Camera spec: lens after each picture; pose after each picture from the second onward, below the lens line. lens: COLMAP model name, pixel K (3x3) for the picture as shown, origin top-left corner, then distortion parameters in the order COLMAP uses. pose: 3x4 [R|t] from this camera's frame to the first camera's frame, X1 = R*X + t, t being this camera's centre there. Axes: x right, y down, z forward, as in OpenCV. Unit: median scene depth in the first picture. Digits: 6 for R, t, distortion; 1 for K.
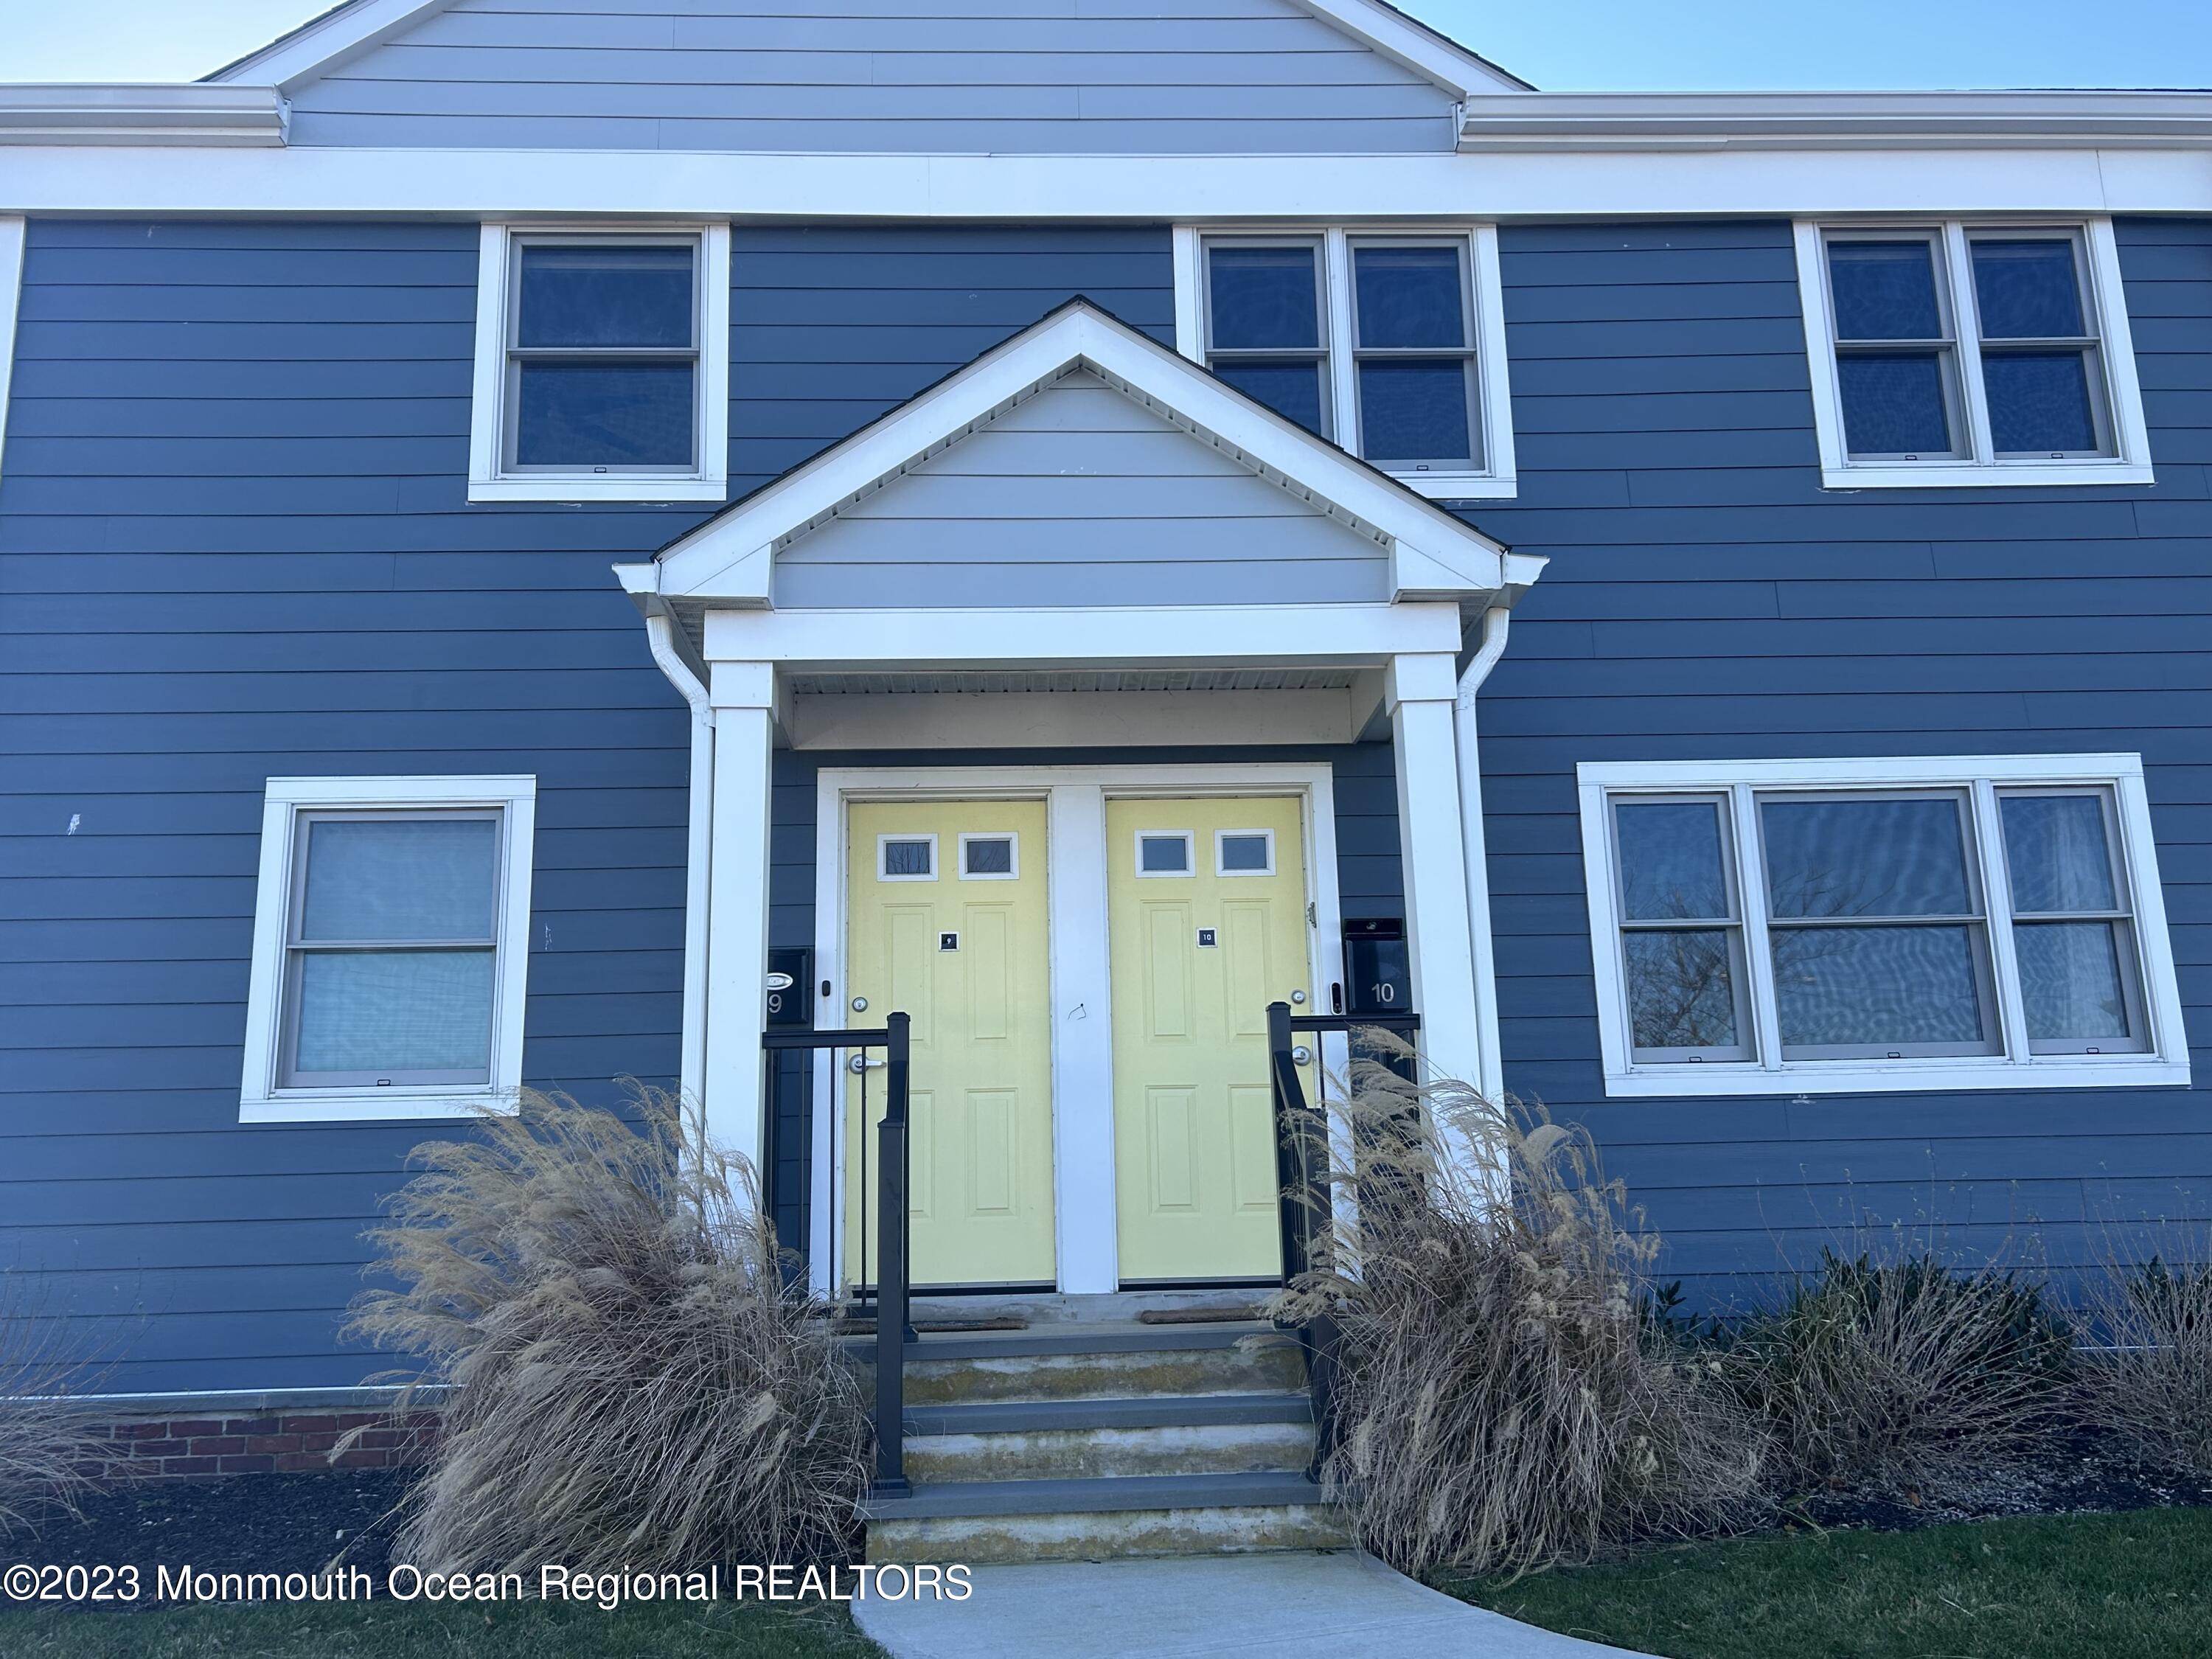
lens RADIAL K [[1783.6, 0, 1106.0], [0, 1783.6, 829.5], [0, 0, 1]] dist [0.048026, -0.005611]
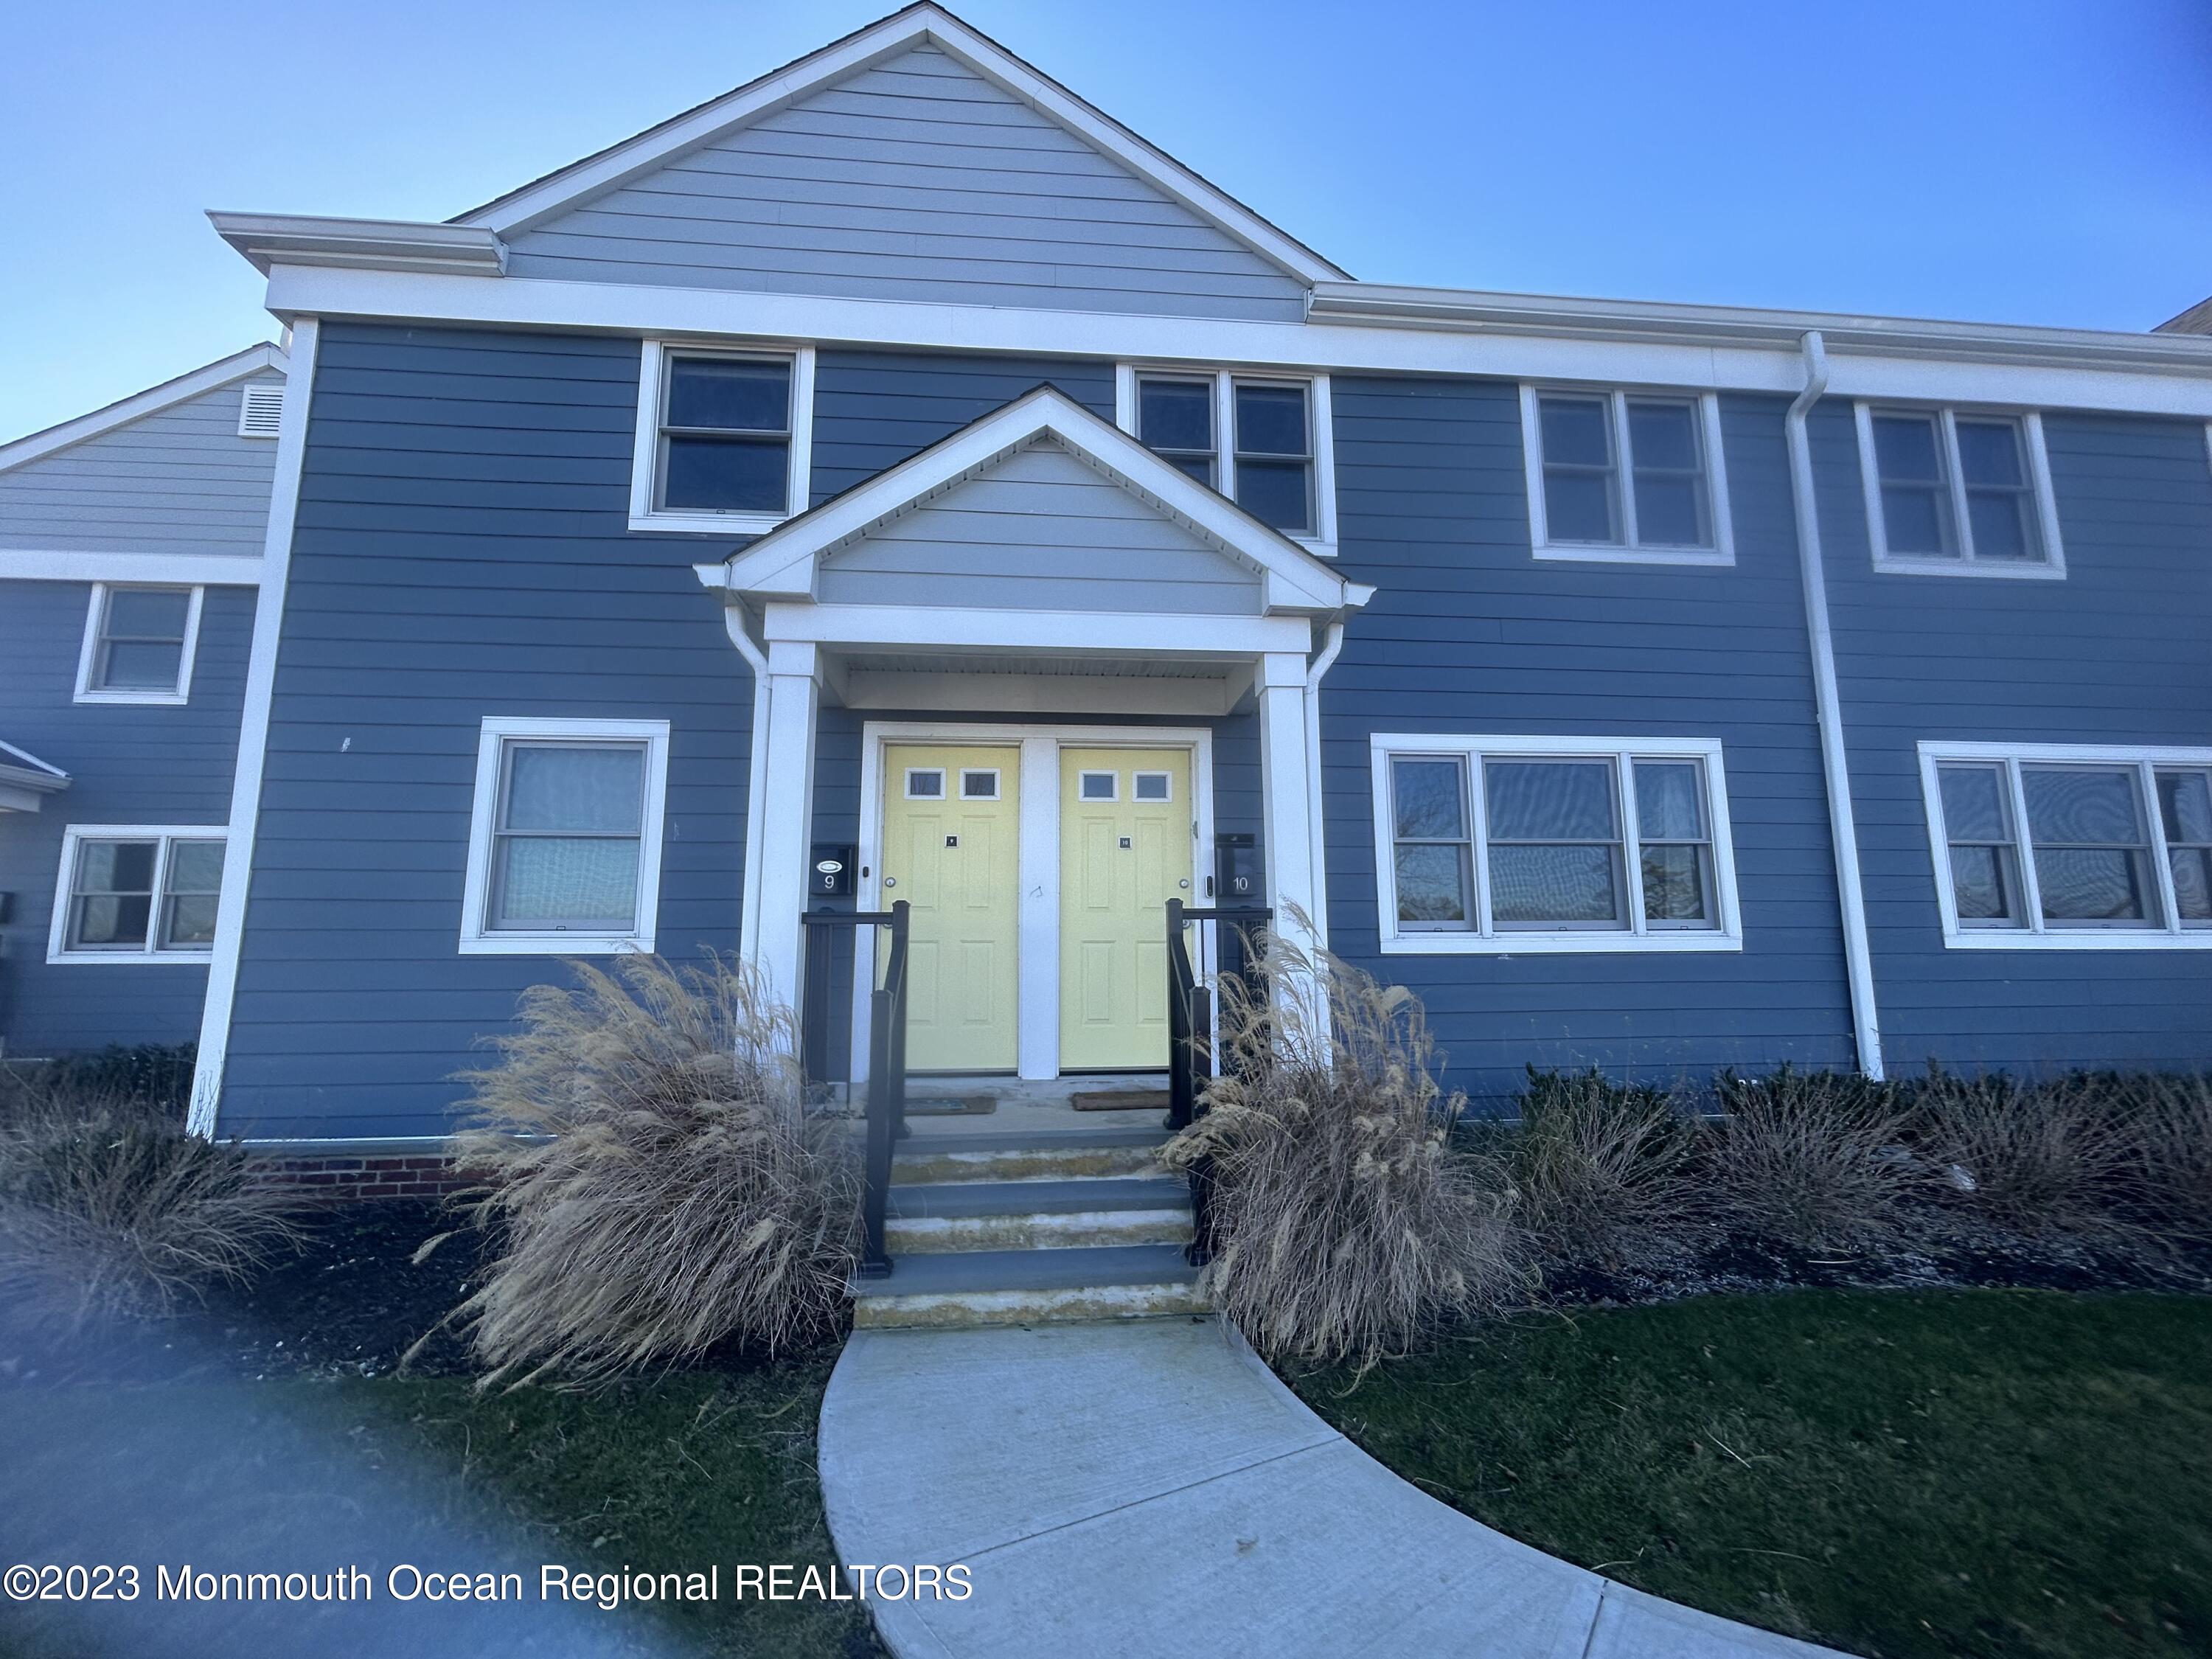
lens RADIAL K [[870.4, 0, 1106.0], [0, 870.4, 829.5], [0, 0, 1]] dist [-0.001321, 0.000049]
pose [[0.998963, 0.026590, 0.036951, 0.014181], [-0.029560, 0.996170, 0.082287, -0.011030], [-0.034622, -0.083294, 0.995923, 0.287868]]
